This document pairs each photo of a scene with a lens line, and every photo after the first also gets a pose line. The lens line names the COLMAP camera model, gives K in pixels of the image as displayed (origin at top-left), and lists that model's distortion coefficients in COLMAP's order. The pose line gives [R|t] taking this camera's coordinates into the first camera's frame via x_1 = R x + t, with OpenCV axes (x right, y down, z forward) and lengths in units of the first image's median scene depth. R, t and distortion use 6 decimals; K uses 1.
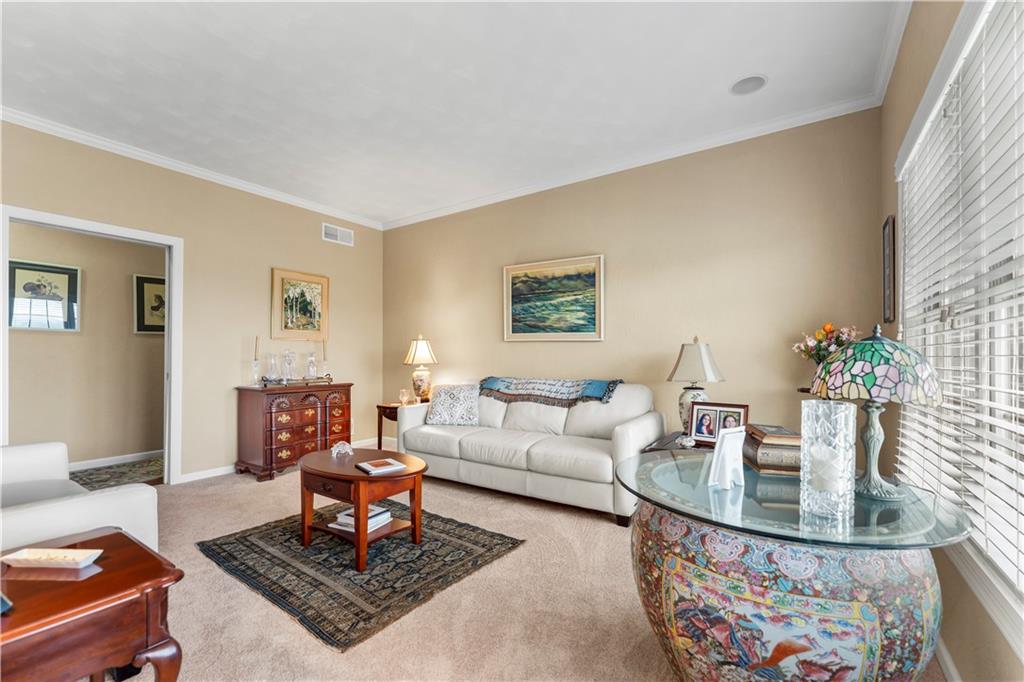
lens RADIAL K [[411.5, 0, 513.1], [0, 411.5, 351.4], [0, 0, 1]] dist [0.001251, -0.000122]
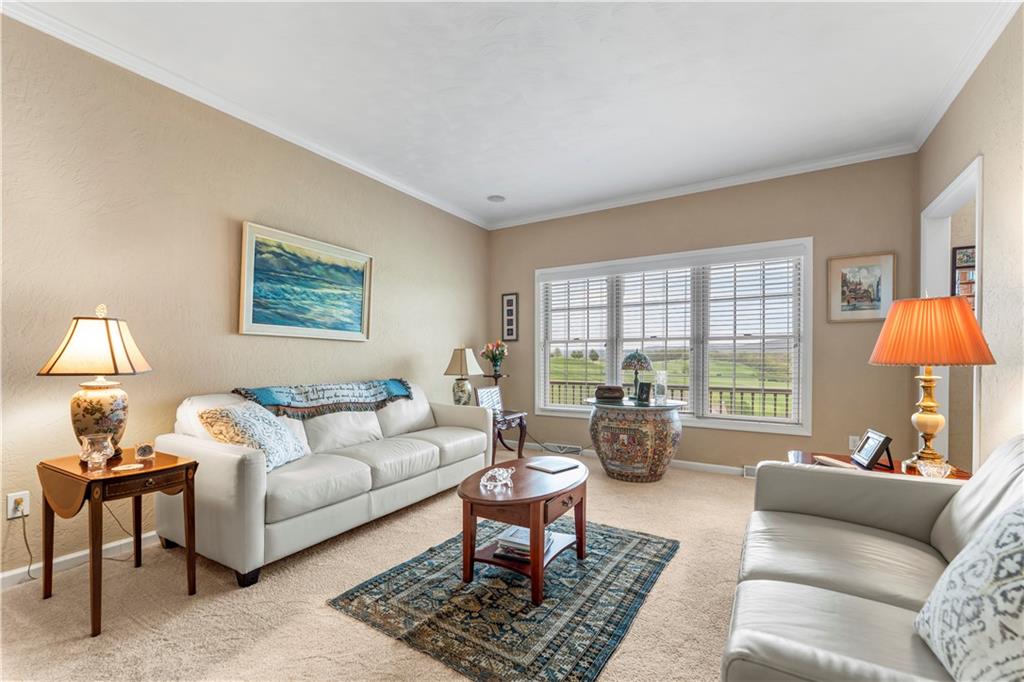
lens RADIAL K [[411.5, 0, 513.2], [0, 411.5, 357.7], [0, 0, 1]] dist [0.001251, -0.000122]
pose [[-0.011917, 0.002038, 0.999927, -0.754584], [-0.011818, 0.999928, -0.002179, 0.010736], [-0.999859, -0.011843, -0.011892, 0.631239]]
